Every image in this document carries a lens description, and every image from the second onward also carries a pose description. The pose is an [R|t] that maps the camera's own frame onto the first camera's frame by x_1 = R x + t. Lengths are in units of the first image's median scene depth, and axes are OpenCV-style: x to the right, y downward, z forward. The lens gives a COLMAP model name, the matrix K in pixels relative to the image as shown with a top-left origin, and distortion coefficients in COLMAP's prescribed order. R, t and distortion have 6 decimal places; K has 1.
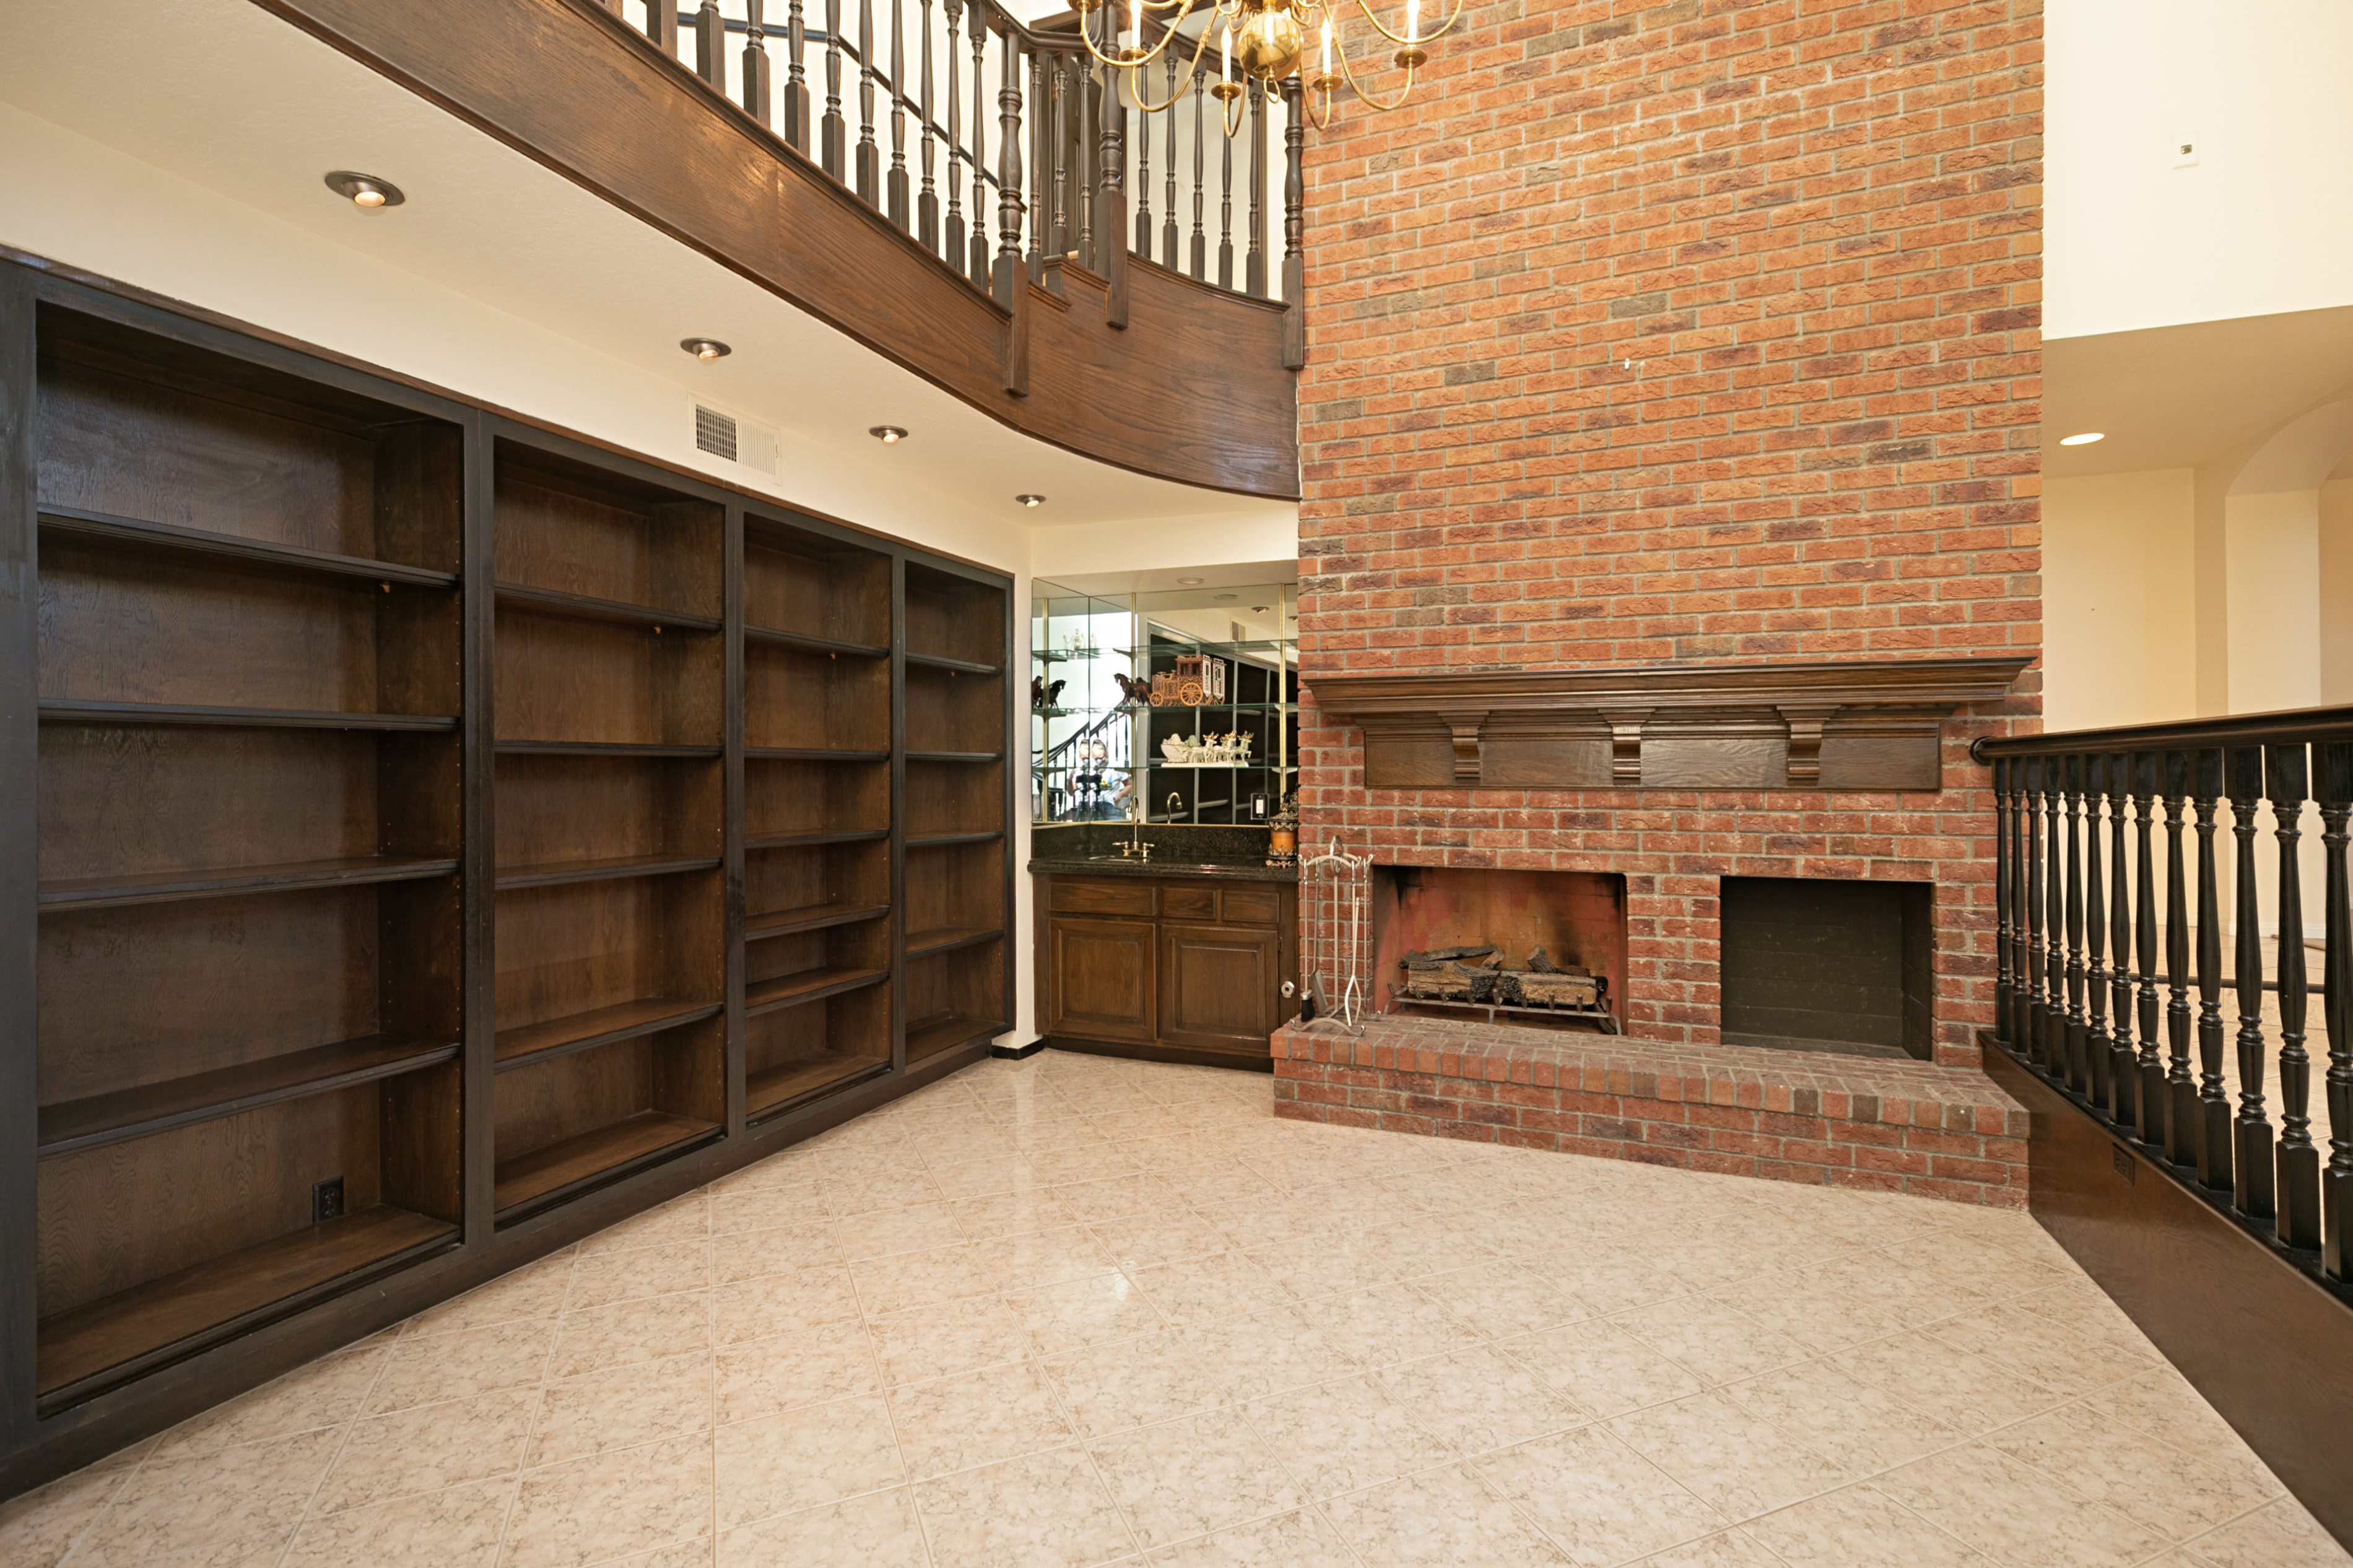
lens RADIAL K [[1090.5, 0, 1176.5], [0, 1090.5, 784.0], [0, 0, 1]] dist [0.000011, 0.000076]
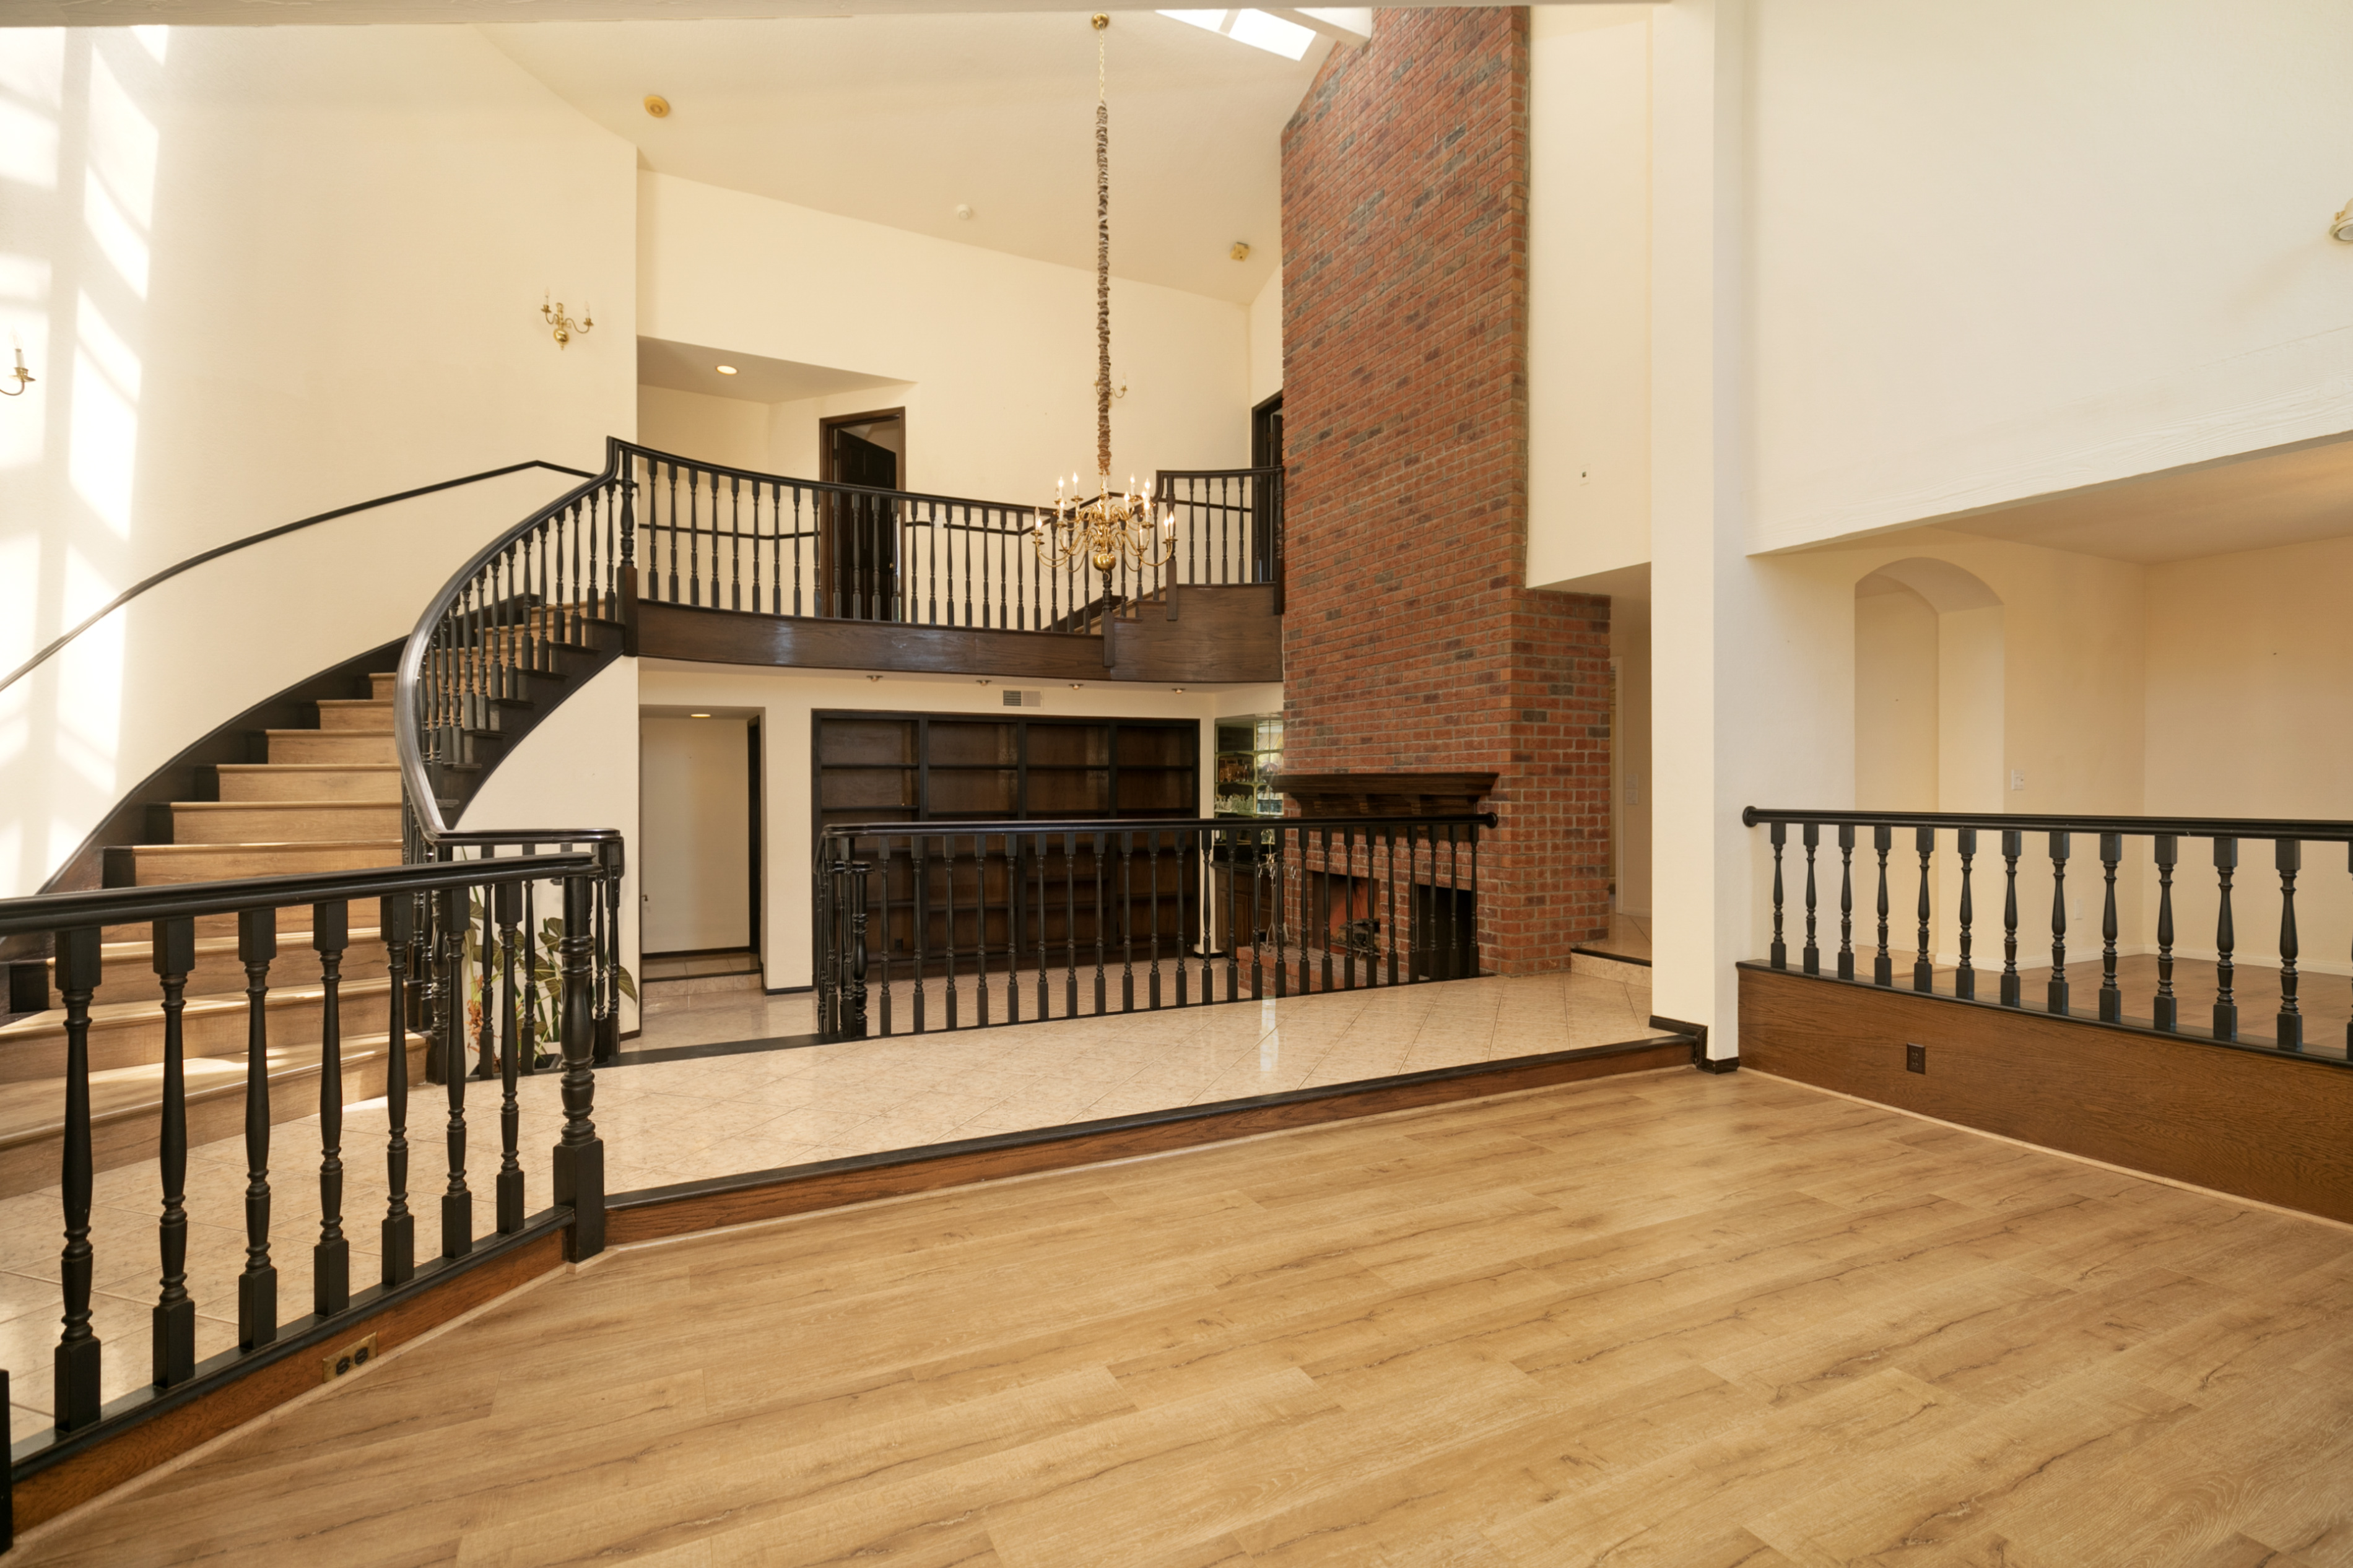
lens RADIAL K [[1059.8, 0, 1167.0], [0, 1059.8, 778.4], [0, 0, 1]] dist [0.001931, 0.000373]
pose [[0.740033, -0.009663, -0.672501, 1.463549], [0.003573, 0.999939, -0.010437, -0.079901], [0.672561, 0.005321, 0.740023, -0.640009]]
